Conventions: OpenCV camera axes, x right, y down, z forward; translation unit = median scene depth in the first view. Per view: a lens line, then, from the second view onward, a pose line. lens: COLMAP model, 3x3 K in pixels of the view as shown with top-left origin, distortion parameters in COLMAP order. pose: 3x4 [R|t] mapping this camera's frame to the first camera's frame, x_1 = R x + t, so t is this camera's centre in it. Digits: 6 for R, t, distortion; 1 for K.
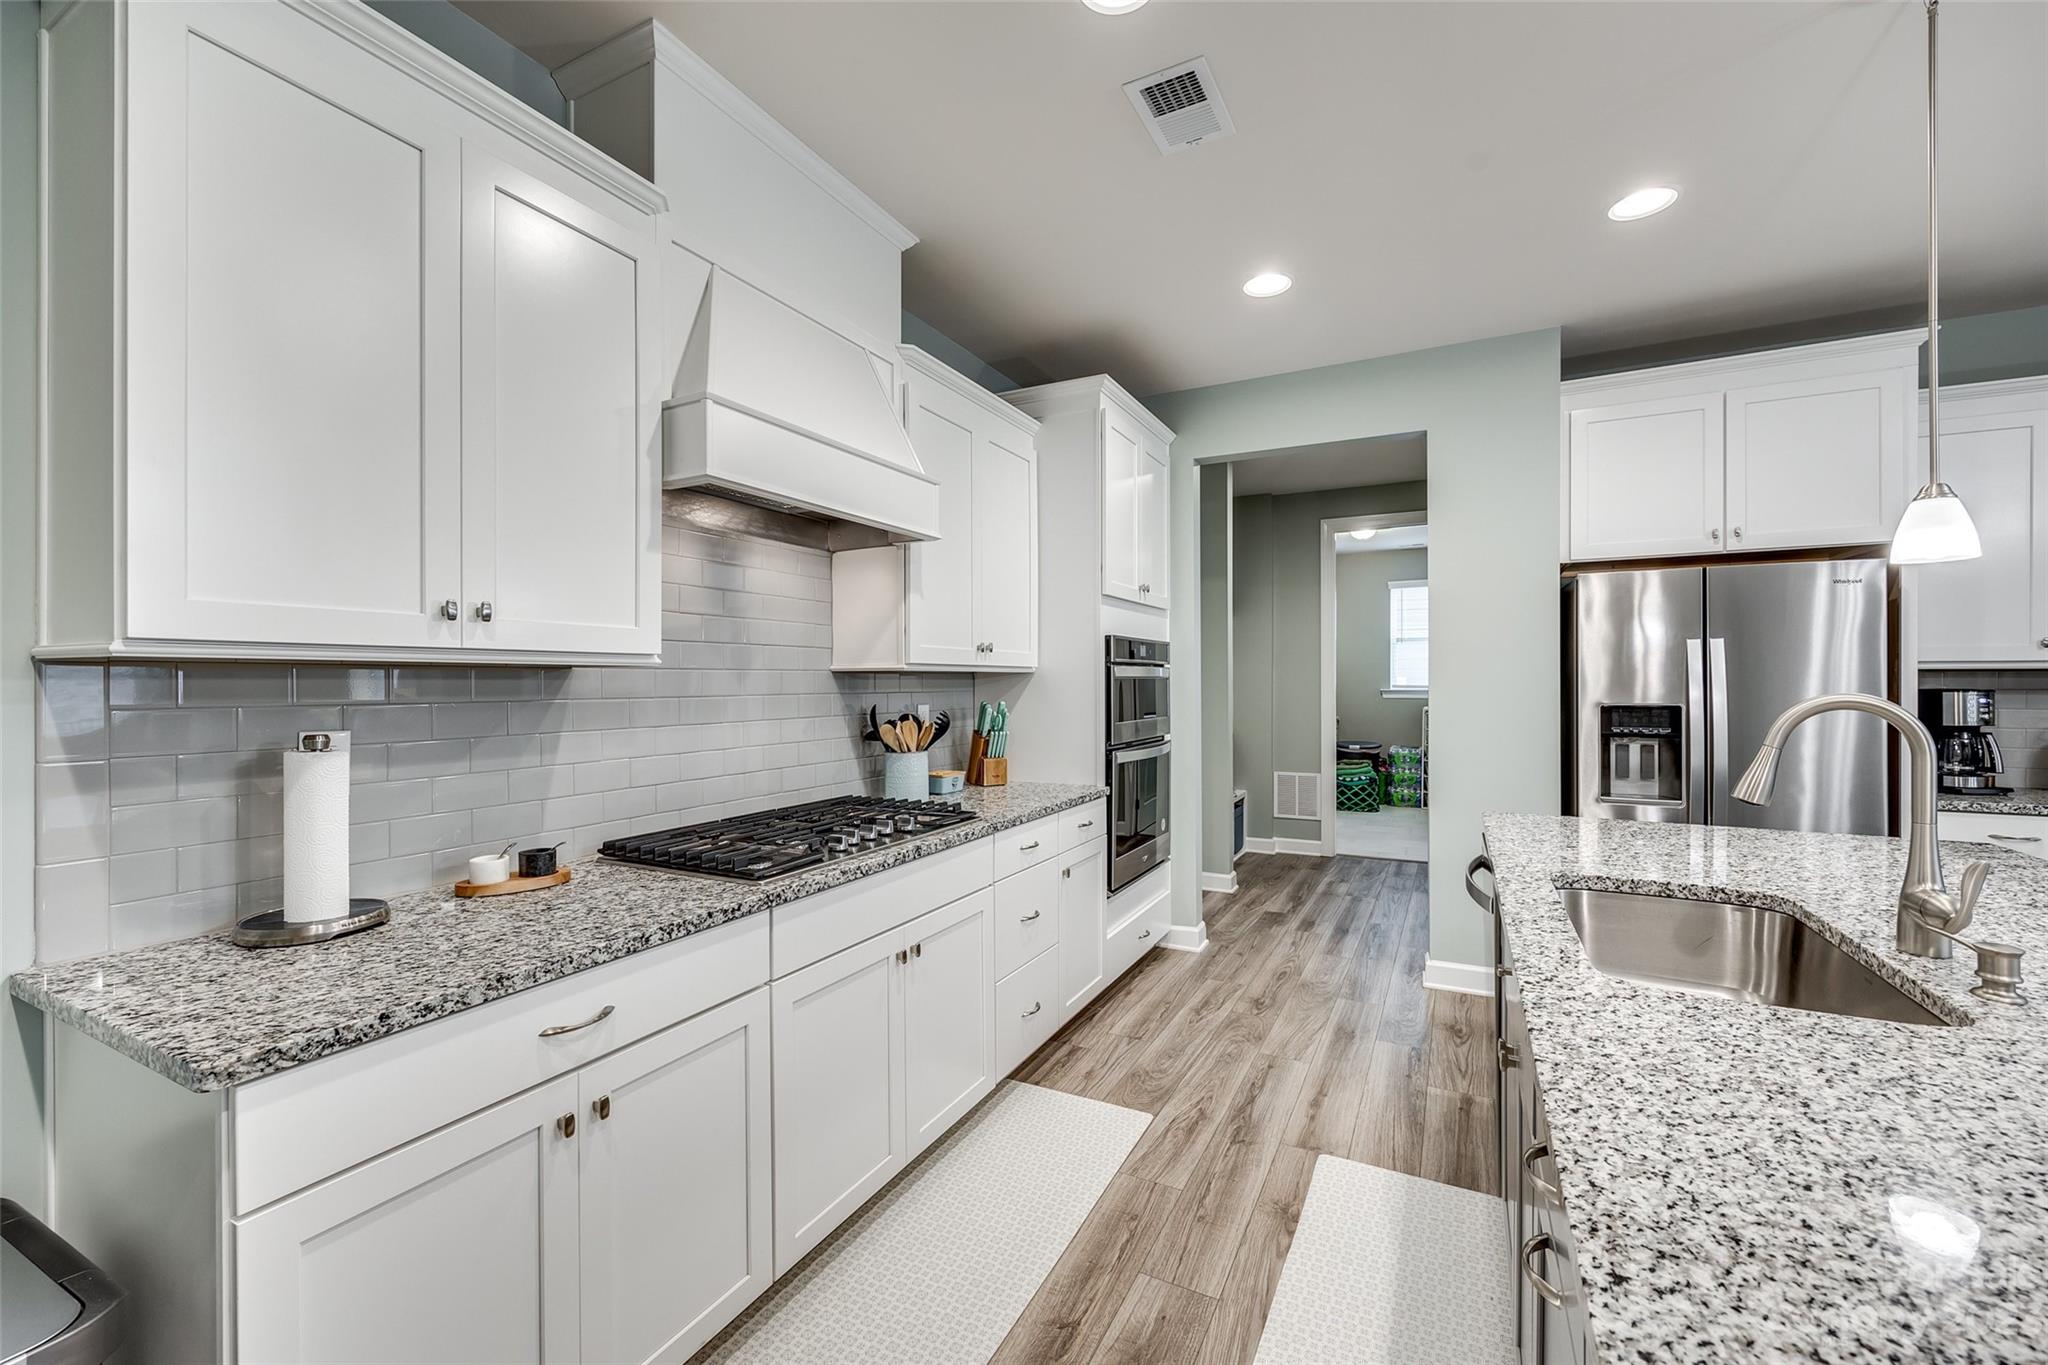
lens RADIAL K [[824.6, 0, 1025.9], [0, 824.6, 684.0], [0, 0, 1]] dist [-0.003218, 0.001042]
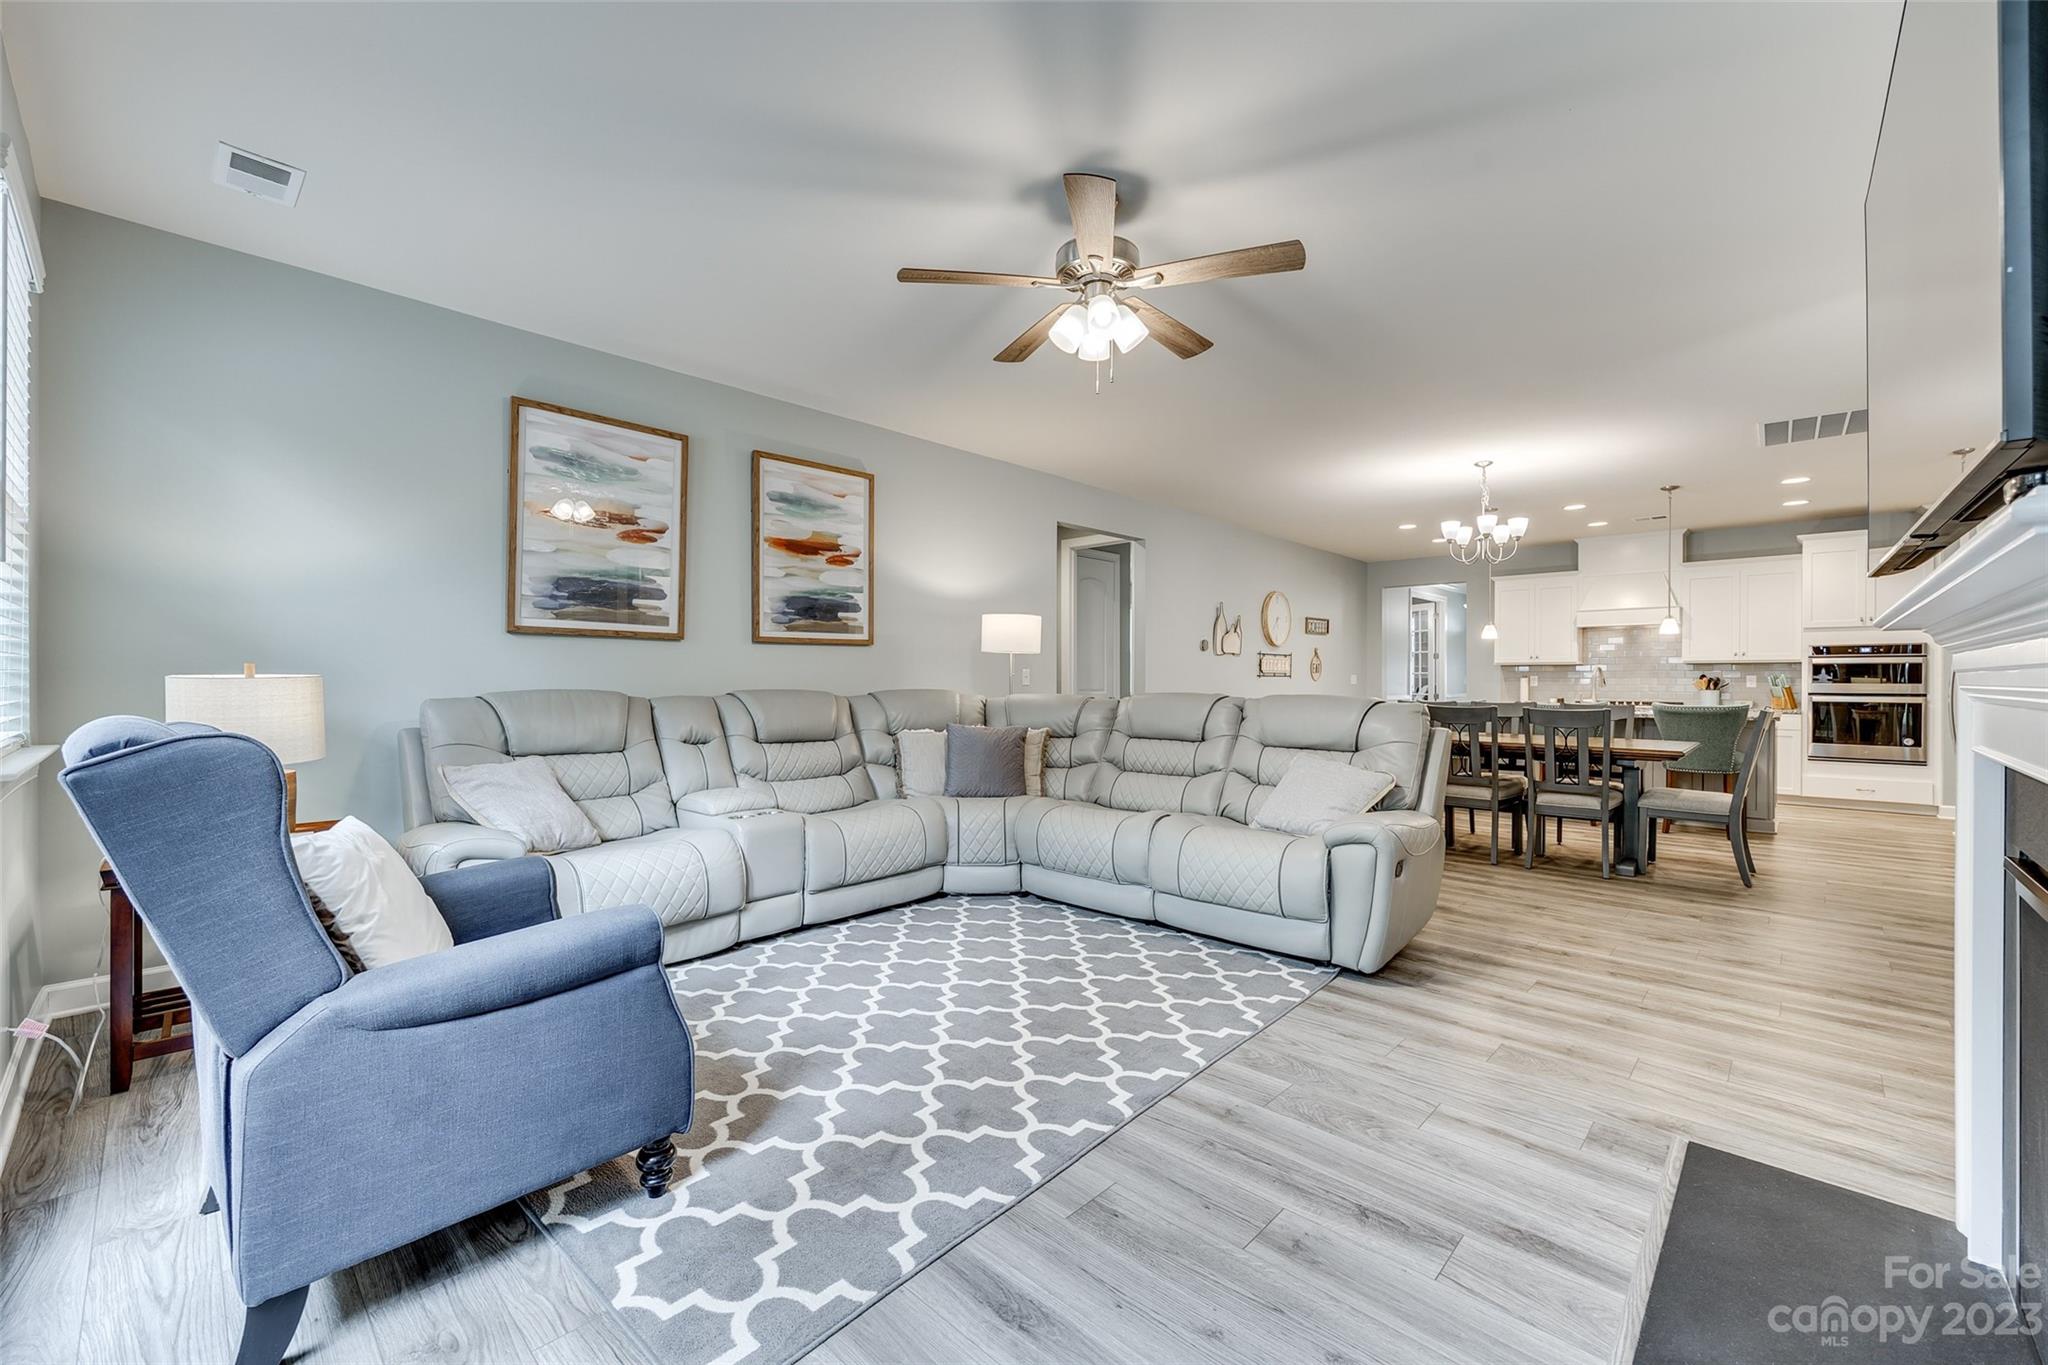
lens RADIAL K [[824.6, 0, 1040.3], [0, 824.6, 679.2], [0, 0, 1]] dist [-0.003218, 0.001042]
pose [[-0.270068, 0.001798, -0.962840, 3.230536], [-0.001194, 0.999997, 0.002202, 0.038109], [0.962841, 0.001745, -0.270065, -0.500723]]
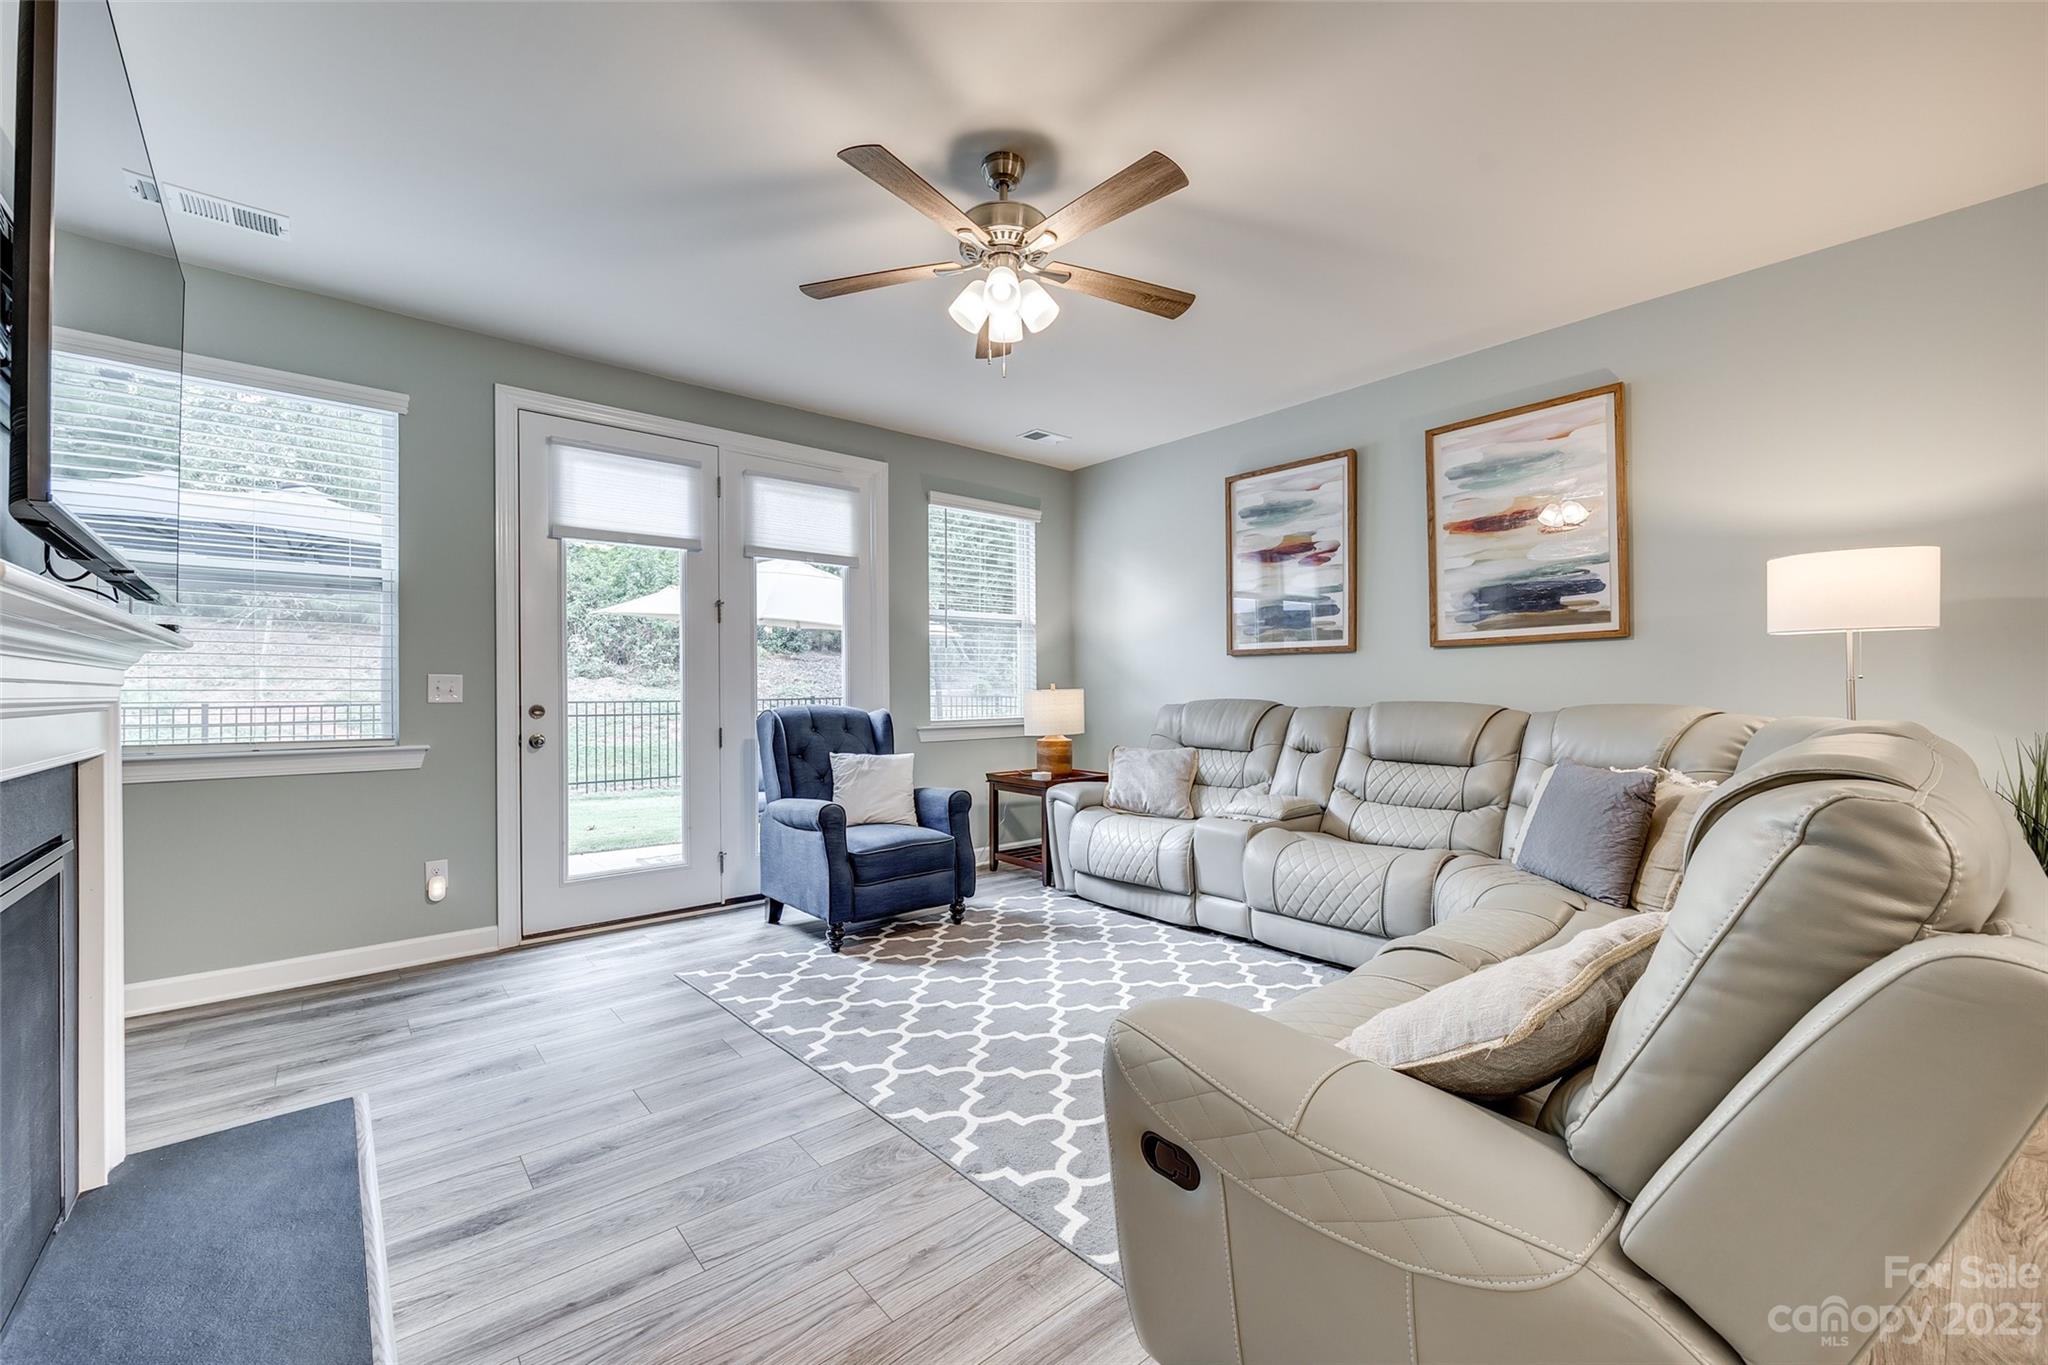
lens RADIAL K [[824.6, 0, 1021.6], [0, 824.6, 679.6], [0, 0, 1]] dist [-0.003218, 0.001042]
pose [[-0.923483, 0.012500, 0.383436, 2.002539], [0.007201, 0.999858, -0.015253, 0.041745], [-0.383572, -0.011325, -0.923441, 0.077512]]
